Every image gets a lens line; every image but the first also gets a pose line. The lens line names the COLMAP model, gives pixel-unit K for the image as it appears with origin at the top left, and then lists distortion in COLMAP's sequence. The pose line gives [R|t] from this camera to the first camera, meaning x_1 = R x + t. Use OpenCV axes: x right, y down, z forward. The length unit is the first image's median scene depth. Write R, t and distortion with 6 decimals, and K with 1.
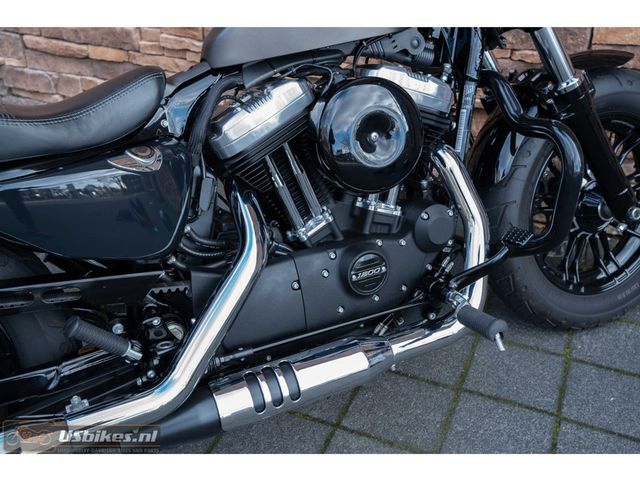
lens RADIAL K [[692.9, 0, 328.8], [0, 692.9, 244.7], [0, 0, 1]] dist [0.107964, 0.000000]
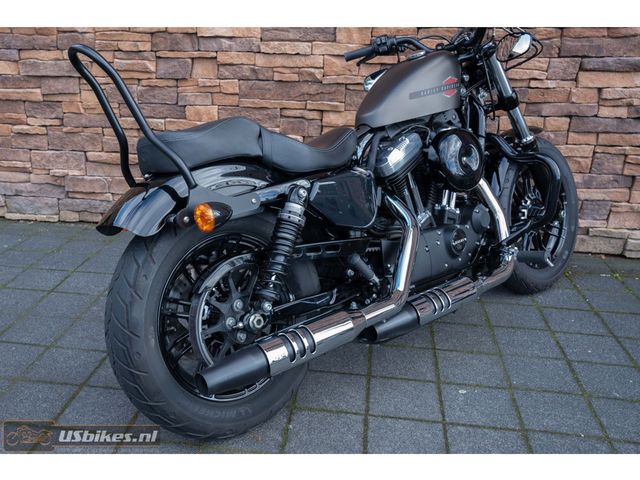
lens RADIAL K [[642.7, 0, 261.8], [0, 642.7, 243.6], [0, 0, 1]] dist [-0.011587, 0.000000]
pose [[0.975362, -0.072566, 0.208334, -0.678173], [0.111324, 0.977196, -0.180818, 0.252019], [-0.190462, 0.199556, 0.961198, -0.389889]]
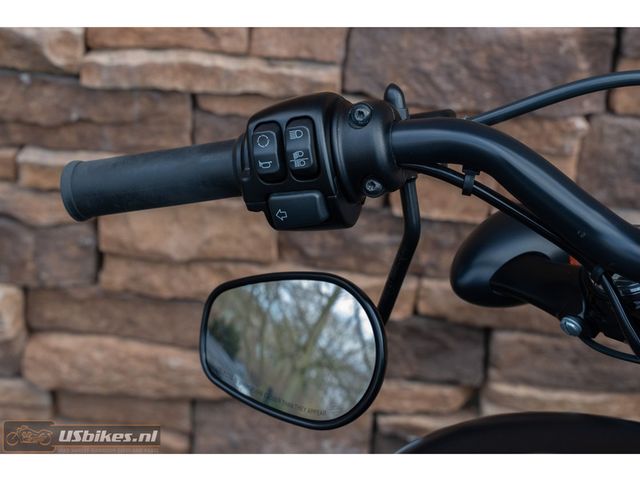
lens RADIAL K [[1265.9, 0, 283.3], [0, 1265.9, 172.2], [0, 0, 1]] dist [0.213206, 0.000000]
pose [[0.964603, -0.105296, 0.241773, -0.110164], [0.116905, 0.992556, -0.034144, -0.491449], [-0.236378, 0.061200, 0.969732, 0.576985]]
